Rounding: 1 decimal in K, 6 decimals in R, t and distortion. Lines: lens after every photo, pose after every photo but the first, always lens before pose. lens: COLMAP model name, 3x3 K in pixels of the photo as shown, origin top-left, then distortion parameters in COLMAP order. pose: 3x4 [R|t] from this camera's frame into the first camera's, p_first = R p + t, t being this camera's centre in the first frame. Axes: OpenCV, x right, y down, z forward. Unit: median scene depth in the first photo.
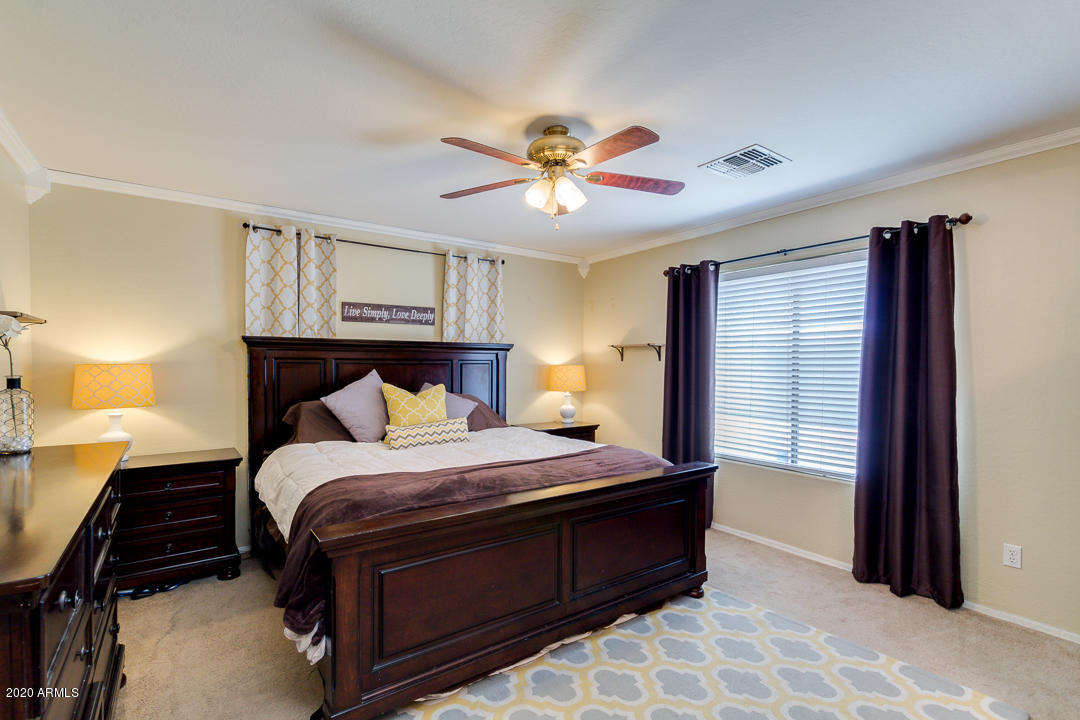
lens RADIAL K [[499.5, 0, 532.9], [0, 499.5, 370.7], [0, 0, 1]] dist [0.004591, 0.000181]
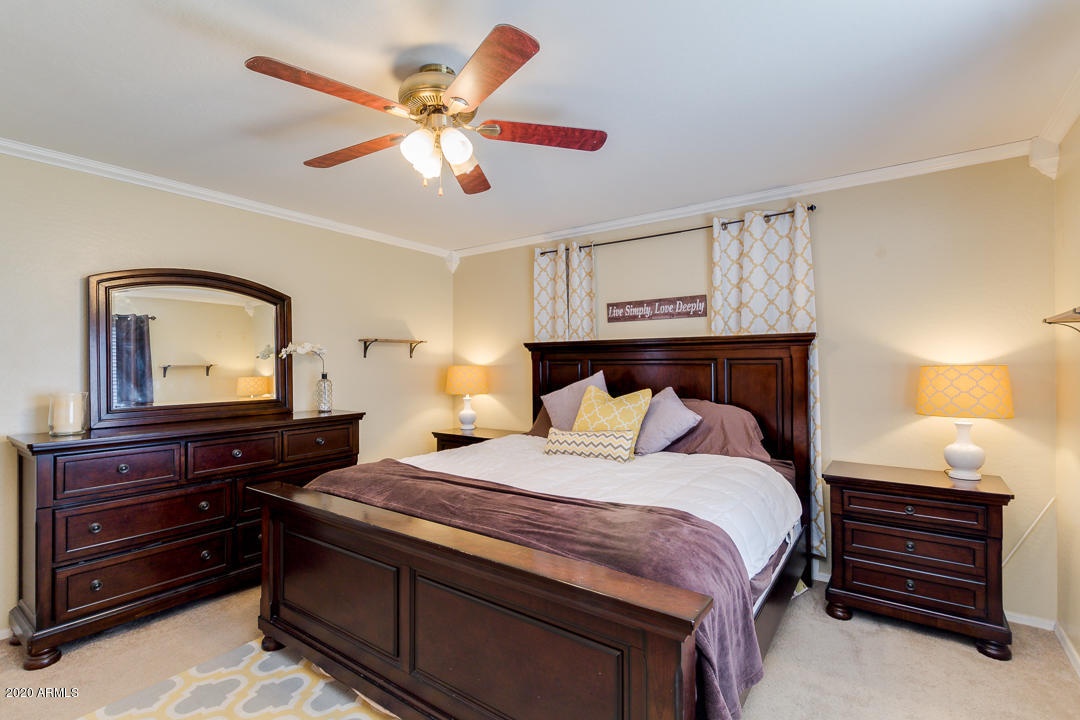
lens RADIAL K [[499.5, 0, 532.8], [0, 499.5, 359.4], [0, 0, 1]] dist [0.004591, 0.000181]
pose [[0.319968, -0.016099, -0.947292, 0.510370], [-0.010695, 0.999731, -0.020603, -0.002692], [0.947368, 0.016724, 0.319709, 0.522866]]
